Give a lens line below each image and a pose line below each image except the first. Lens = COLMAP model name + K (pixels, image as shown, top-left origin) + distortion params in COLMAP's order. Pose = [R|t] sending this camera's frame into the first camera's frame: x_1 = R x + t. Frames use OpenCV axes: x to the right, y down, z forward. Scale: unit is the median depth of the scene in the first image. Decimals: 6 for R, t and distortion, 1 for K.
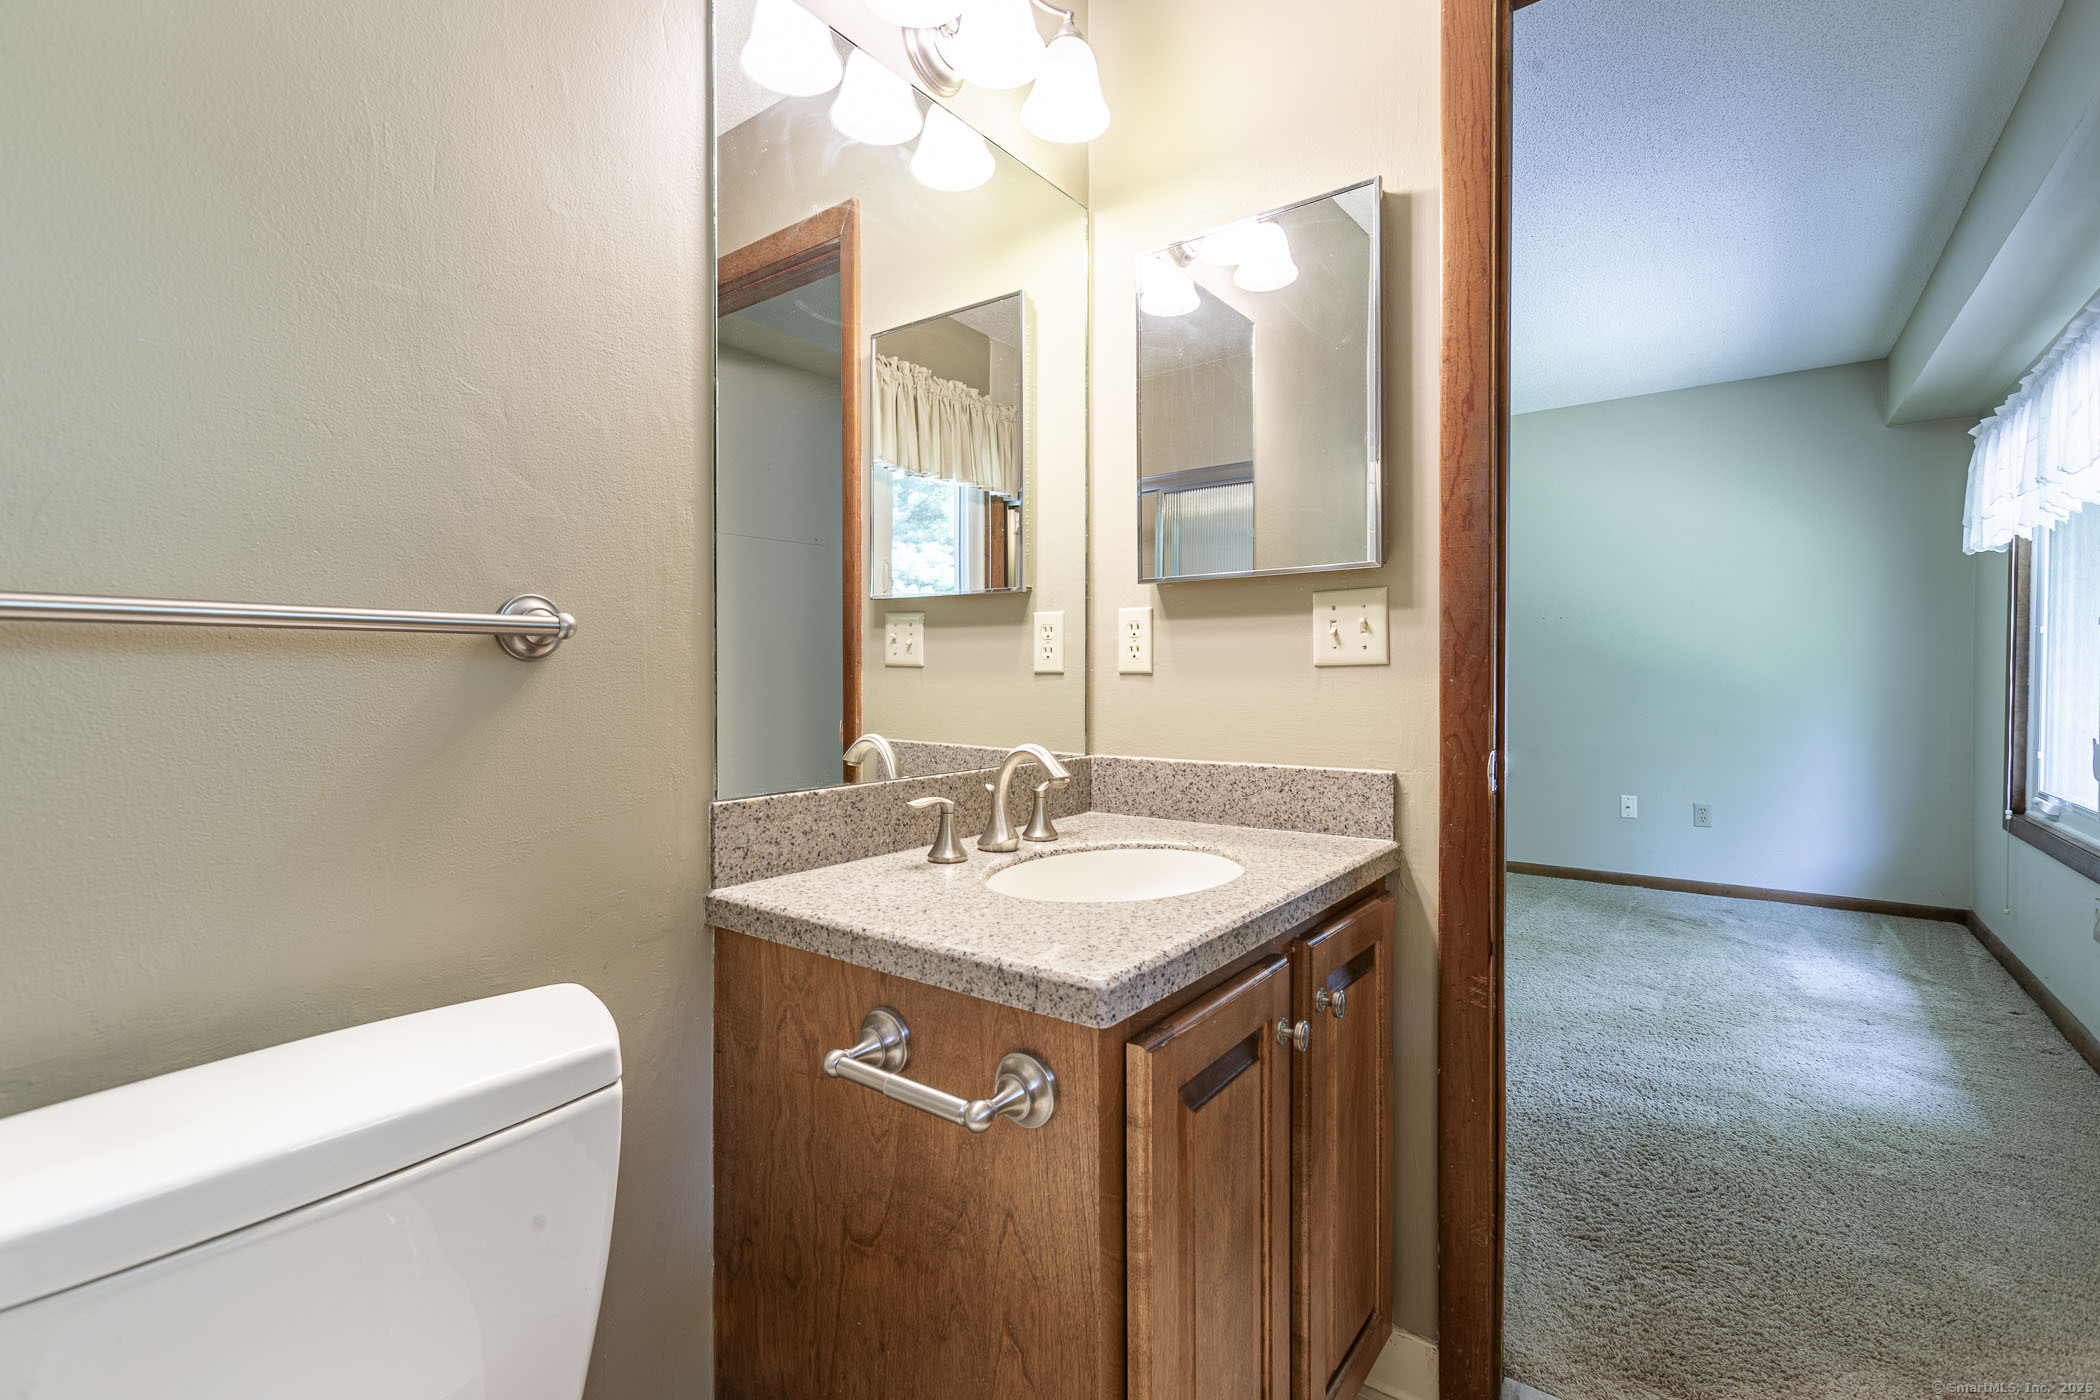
lens RADIAL K [[945.4, 0, 1052.5], [0, 945.4, 676.2], [0, 0, 1]] dist [0.001528, 0.000359]
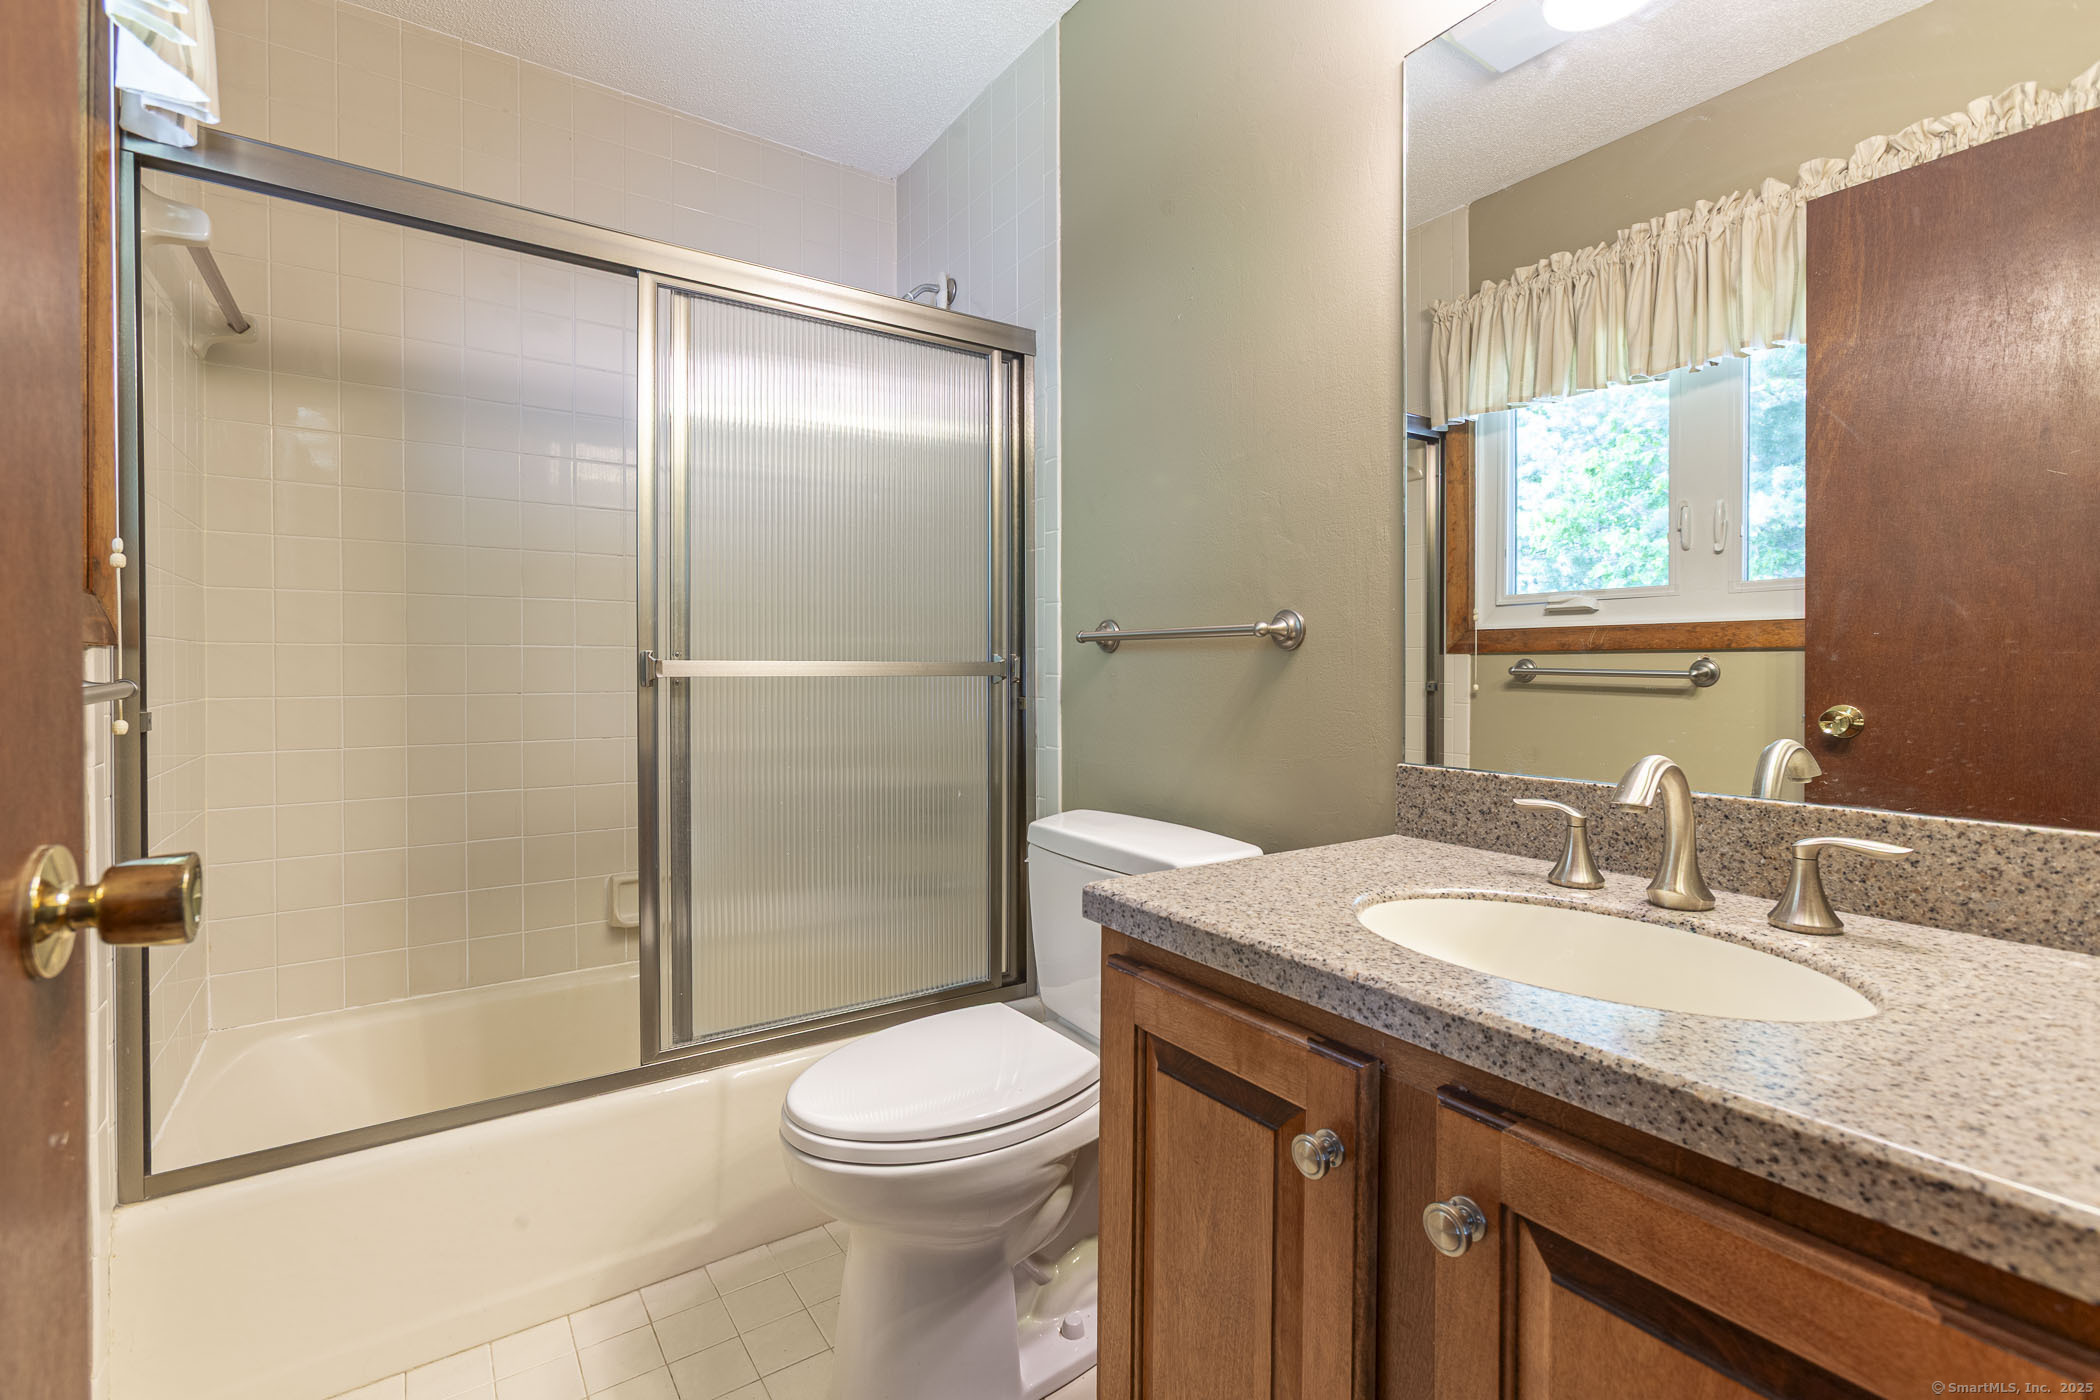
lens RADIAL K [[945.4, 0, 1052.5], [0, 945.4, 676.2], [0, 0, 1]] dist [0.001528, 0.000359]
pose [[-0.335829, 0.006890, -0.941898, 0.890961], [-0.006506, 0.999932, 0.009634, 0.012243], [0.941900, 0.009363, -0.335762, 0.940703]]
